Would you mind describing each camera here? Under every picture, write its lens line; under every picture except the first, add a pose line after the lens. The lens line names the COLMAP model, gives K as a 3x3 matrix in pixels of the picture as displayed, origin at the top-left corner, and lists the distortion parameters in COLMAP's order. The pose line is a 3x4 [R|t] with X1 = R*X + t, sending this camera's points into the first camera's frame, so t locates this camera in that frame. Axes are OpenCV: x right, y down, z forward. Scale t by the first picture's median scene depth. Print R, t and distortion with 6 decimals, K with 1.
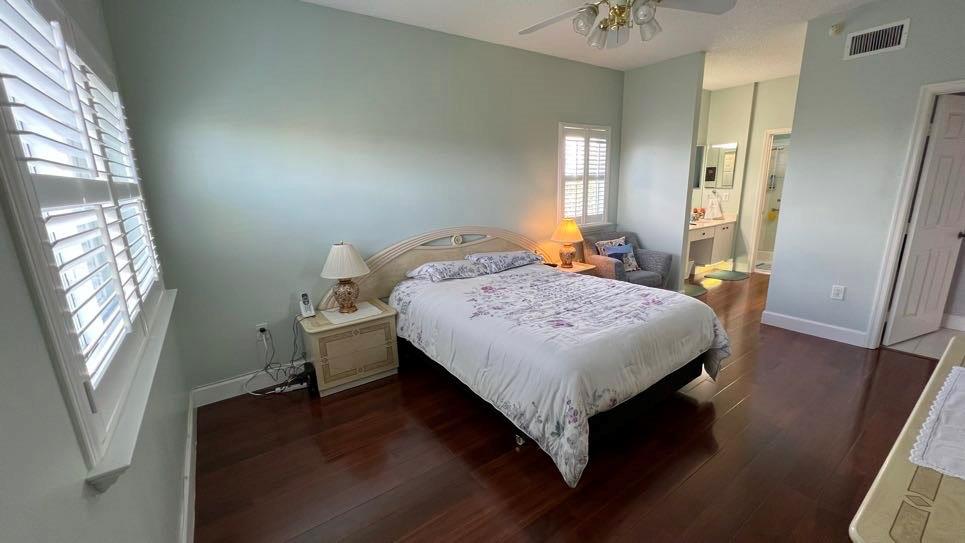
lens RADIAL K [[386.4, 0, 485.9], [0, 386.4, 274.9], [0, 0, 1]] dist [-0.000850, 0.000262]
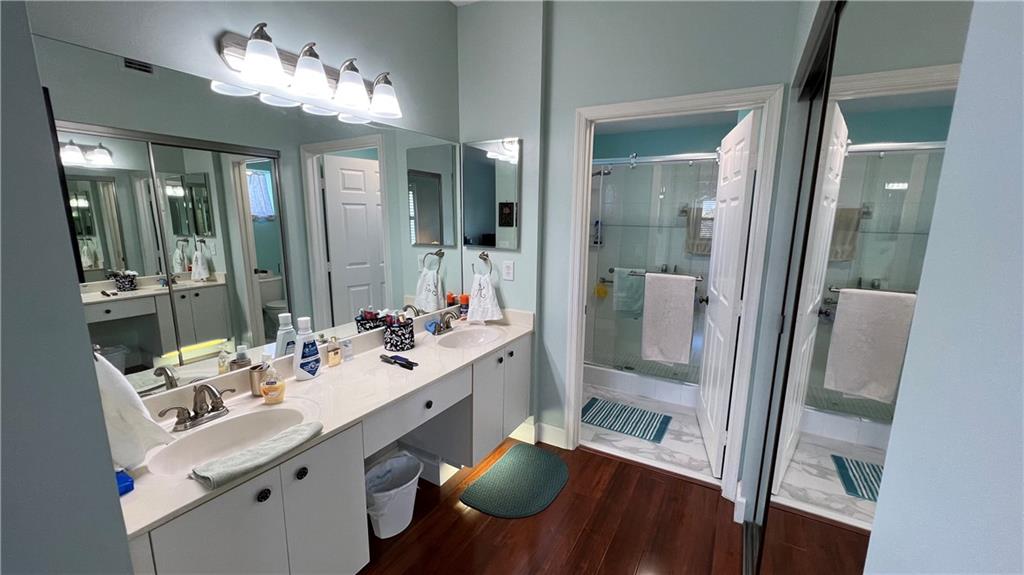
lens RADIAL K [[410.1, 0, 515.6], [0, 410.1, 291.1], [0, 0, 1]] dist [-0.000850, 0.000262]
pose [[0.905297, -0.034701, 0.423359, 0.863057], [0.059759, 0.997150, -0.046056, -0.309874], [-0.420554, 0.066994, 0.904791, 1.179346]]
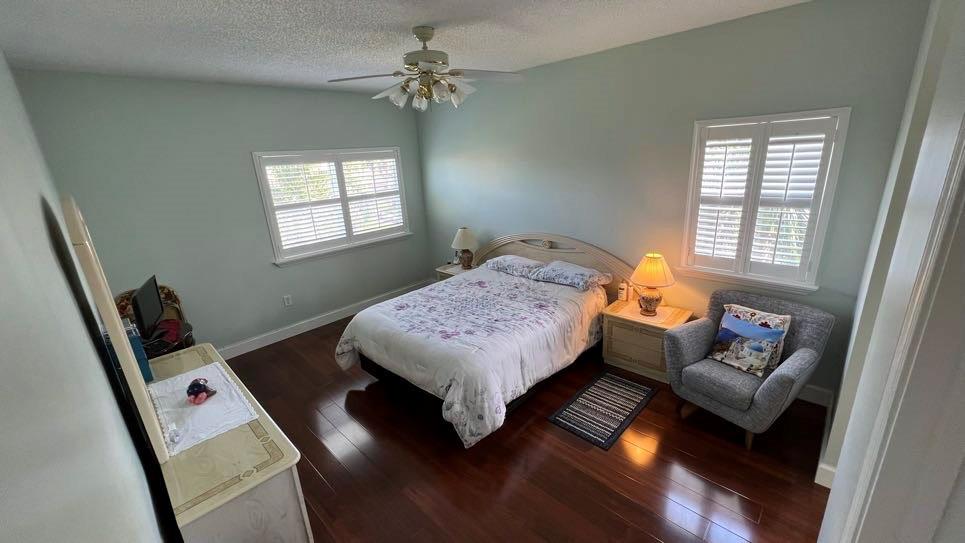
lens RADIAL K [[386.4, 0, 485.9], [0, 386.4, 274.9], [0, 0, 1]] dist [-0.000850, 0.000262]
pose [[0.181211, 0.315277, -0.931538, 1.186270], [-0.181819, 0.941631, 0.283324, -0.355228], [0.966491, 0.118029, 0.227957, 0.680406]]
